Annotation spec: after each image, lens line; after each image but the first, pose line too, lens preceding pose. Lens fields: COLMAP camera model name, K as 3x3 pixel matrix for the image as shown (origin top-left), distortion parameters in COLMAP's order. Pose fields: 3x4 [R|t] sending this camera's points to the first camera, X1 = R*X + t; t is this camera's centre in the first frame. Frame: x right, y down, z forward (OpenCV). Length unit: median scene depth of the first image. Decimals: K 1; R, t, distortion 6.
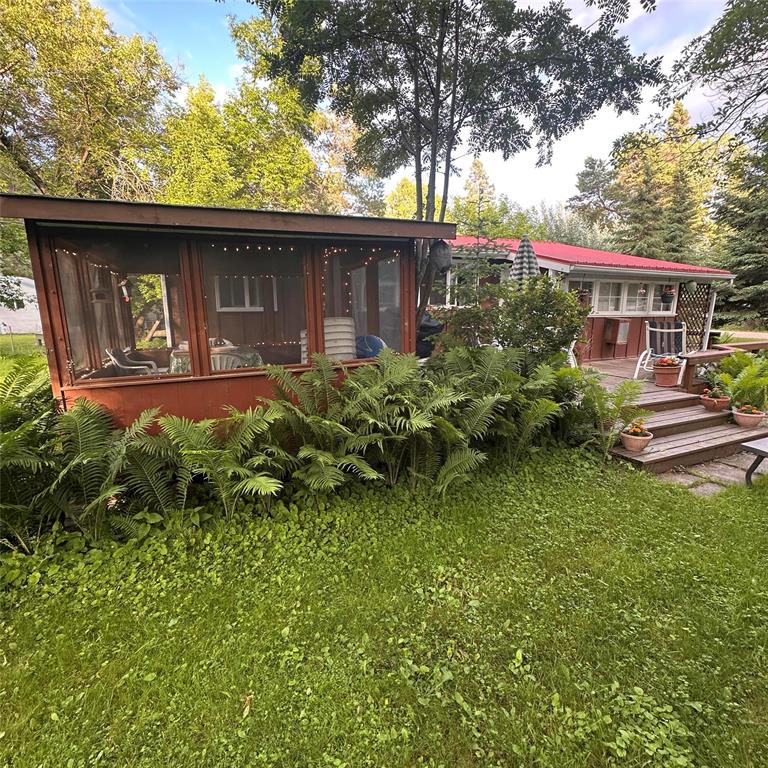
lens RADIAL K [[405.7, 0, 384.4], [0, 405.7, 383.3], [0, 0, 1]] dist [-0.000244, 0.000603]
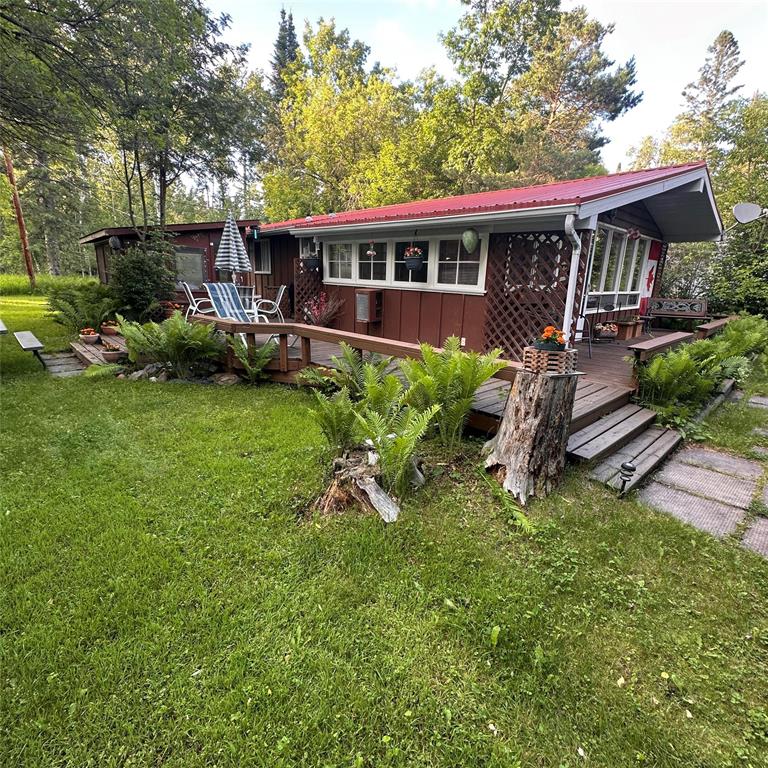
lens RADIAL K [[405.7, 0, 385.0], [0, 405.7, 382.1], [0, 0, 1]] dist [-0.000244, 0.000603]
pose [[0.335282, 0.247728, -0.908965, 1.313815], [-0.211816, 0.959930, 0.183488, -0.134778], [0.917998, 0.131013, 0.374320, 0.739517]]
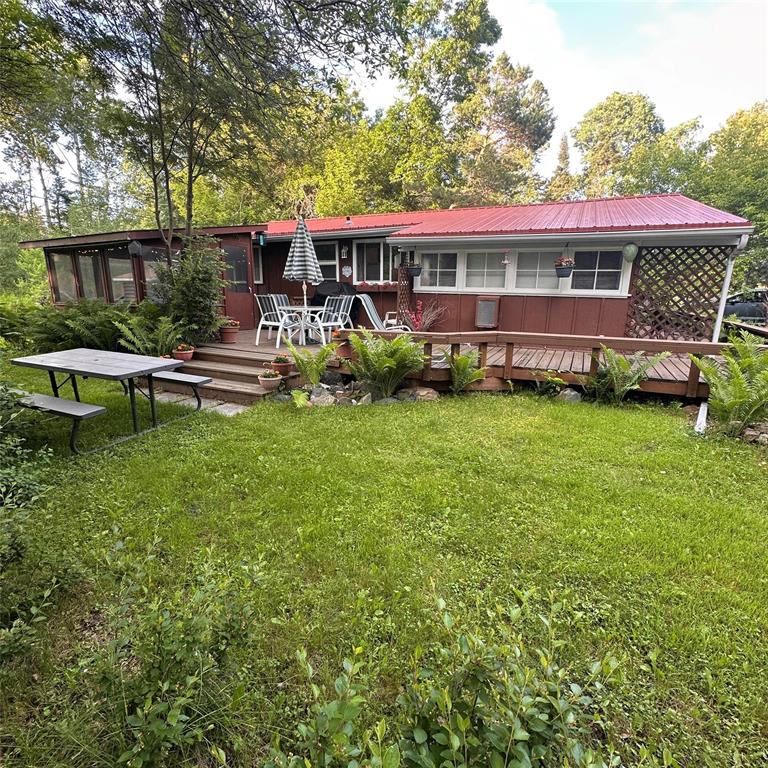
lens RADIAL K [[405.7, 0, 382.5], [0, 405.7, 382.1], [0, 0, 1]] dist [-0.000244, 0.000603]
pose [[0.648991, 0.183243, -0.738399, 1.055704], [-0.158615, 0.981822, 0.104242, -0.037835], [0.744078, 0.049469, 0.666259, 0.283357]]
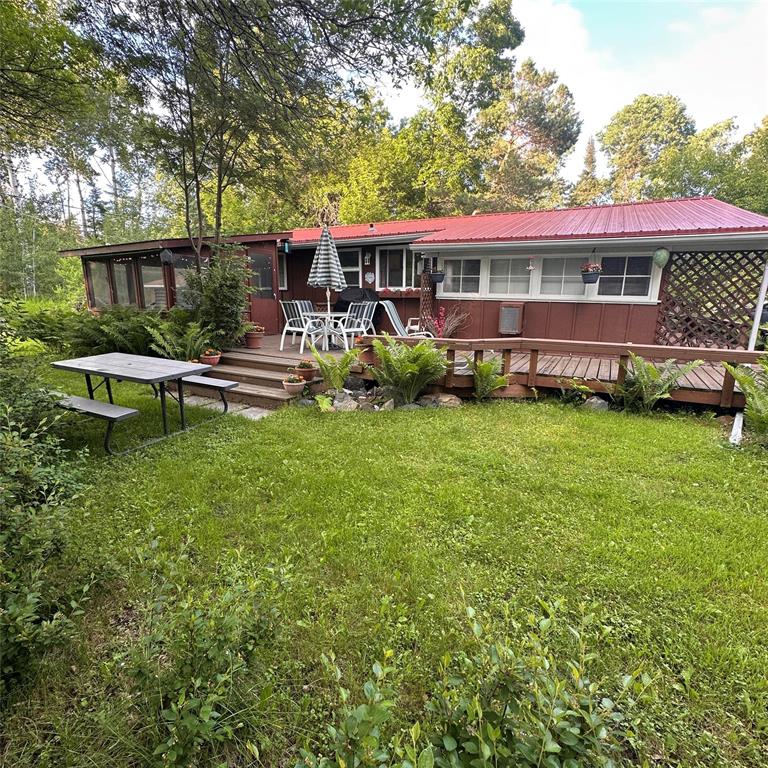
lens RADIAL K [[405.7, 0, 383.0], [0, 405.7, 382.1], [0, 0, 1]] dist [-0.000244, 0.000603]
pose [[0.609987, 0.179651, -0.771778, 1.055271], [-0.163527, 0.981536, 0.099232, -0.038334], [0.775354, 0.065676, 0.628102, 0.279551]]
